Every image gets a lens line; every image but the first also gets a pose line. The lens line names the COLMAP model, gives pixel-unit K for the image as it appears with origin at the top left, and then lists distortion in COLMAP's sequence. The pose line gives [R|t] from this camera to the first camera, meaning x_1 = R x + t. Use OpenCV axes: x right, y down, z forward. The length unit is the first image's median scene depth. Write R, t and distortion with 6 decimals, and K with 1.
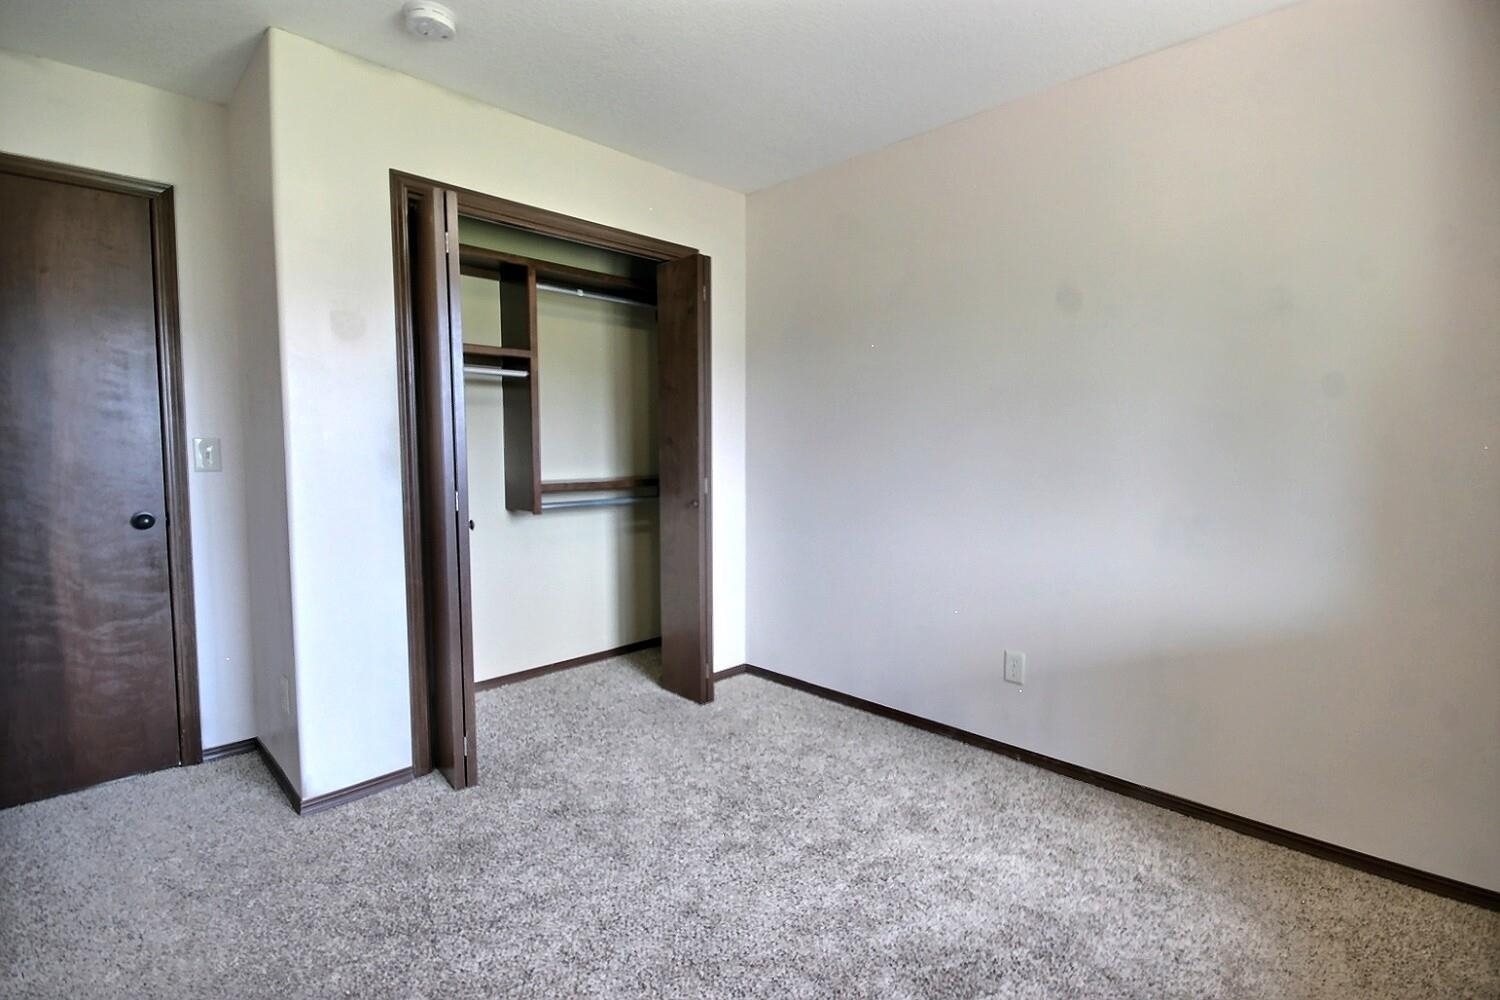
lens RADIAL K [[695.9, 0, 756.5], [0, 695.9, 499.0], [0, 0, 1]] dist [0.003743, -0.009870]
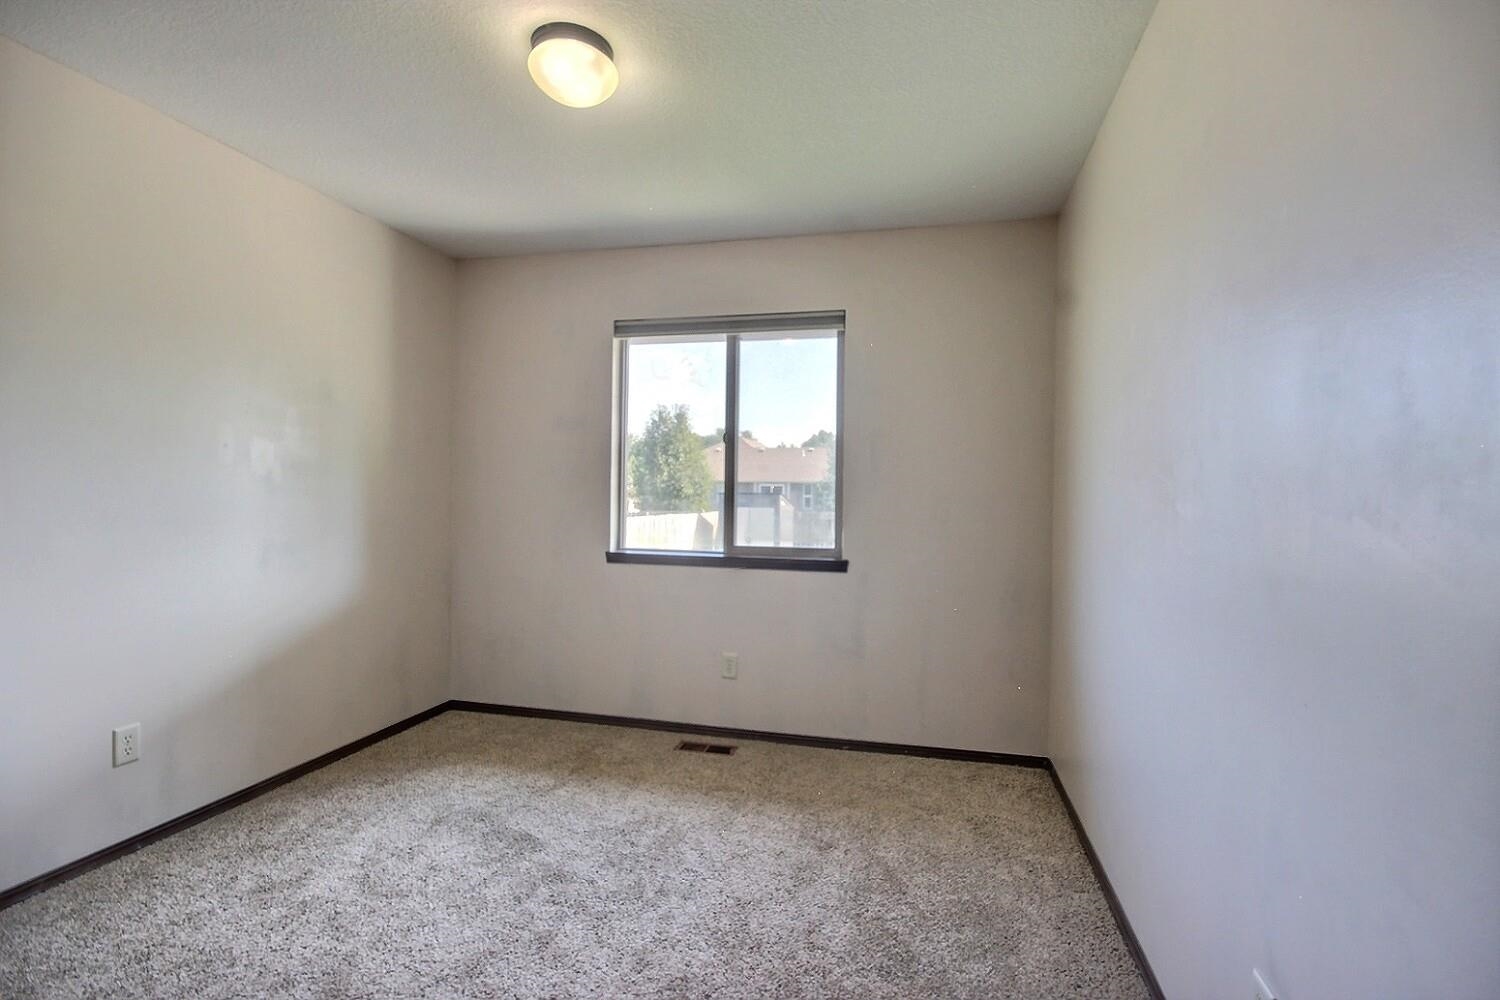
lens RADIAL K [[695.9, 0, 751.0], [0, 695.9, 499.0], [0, 0, 1]] dist [0.003743, -0.009870]
pose [[-0.513316, -0.008712, 0.858156, -0.923065], [0.058393, 0.997277, 0.045052, -0.066982], [-0.856211, 0.073237, -0.511409, 0.925591]]
